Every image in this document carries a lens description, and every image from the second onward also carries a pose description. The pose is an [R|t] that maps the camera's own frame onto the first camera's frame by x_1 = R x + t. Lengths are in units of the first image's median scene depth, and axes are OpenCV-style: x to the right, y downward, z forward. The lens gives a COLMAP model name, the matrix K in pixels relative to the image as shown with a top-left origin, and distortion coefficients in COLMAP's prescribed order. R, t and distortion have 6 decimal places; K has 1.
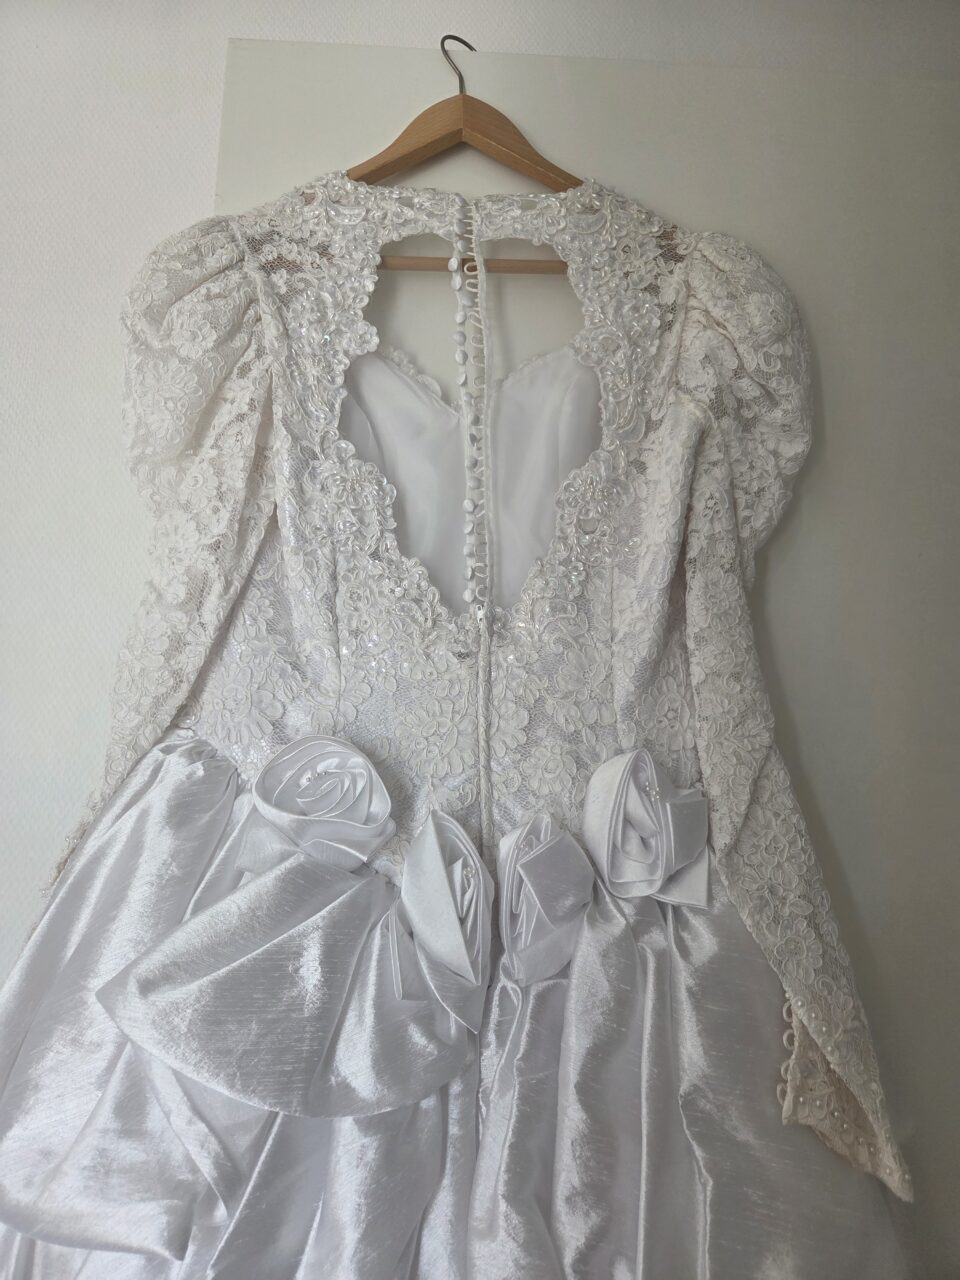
lens RADIAL K [[836.5, 0, 480.0], [0, 836.5, 640.0], [0, 0, 1]] dist [0.074503, -0.107043]
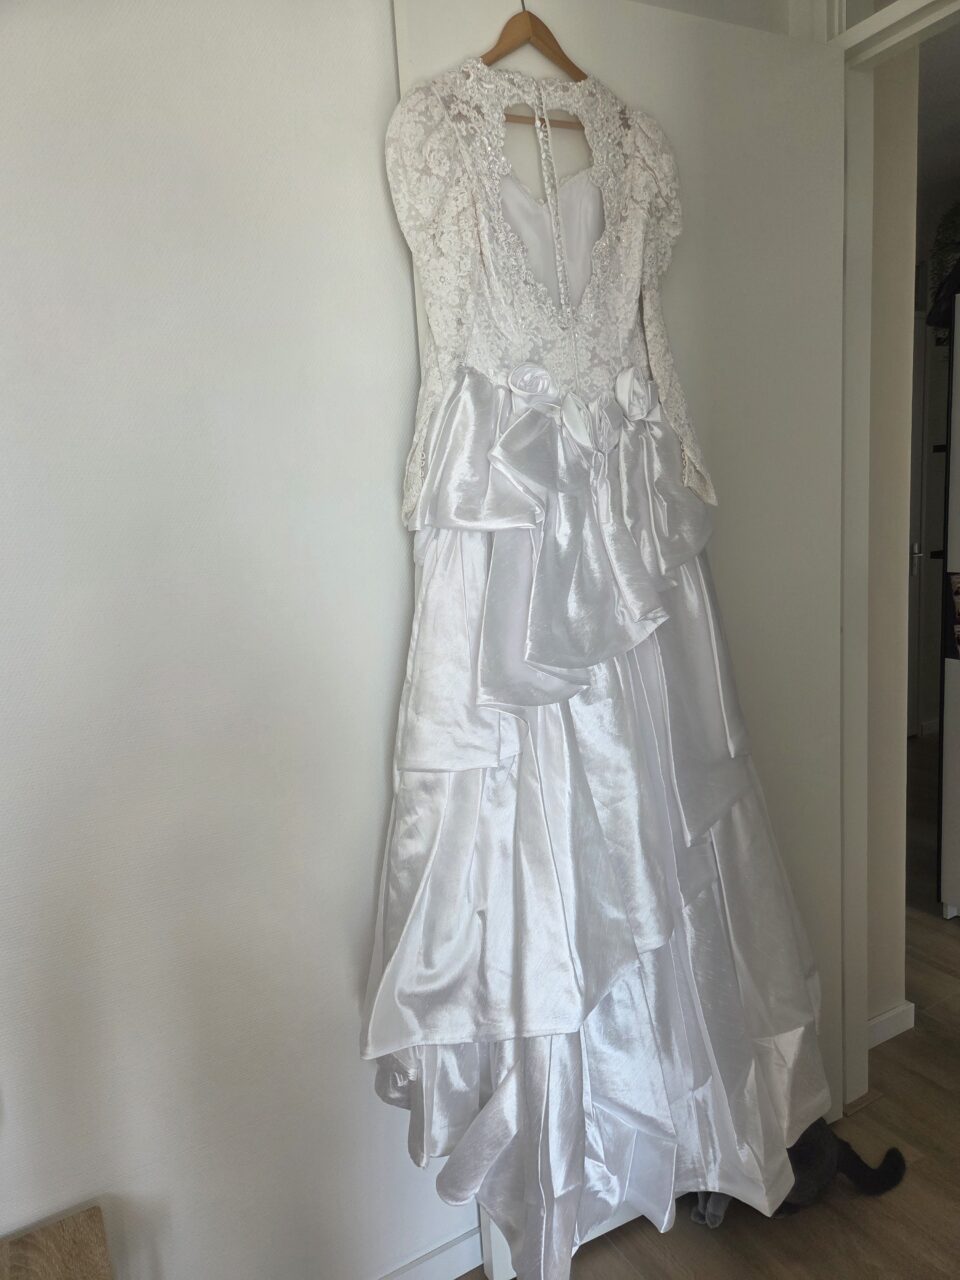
lens RADIAL K [[851.0, 0, 478.6], [0, 851.0, 663.4], [0, 0, 1]] dist [0.006316, 0.001225]
pose [[0.918865, -0.147326, 0.366036, -1.154442], [0.009888, 0.935985, 0.351902, 0.049651], [-0.394448, -0.319731, 0.861500, -1.178492]]
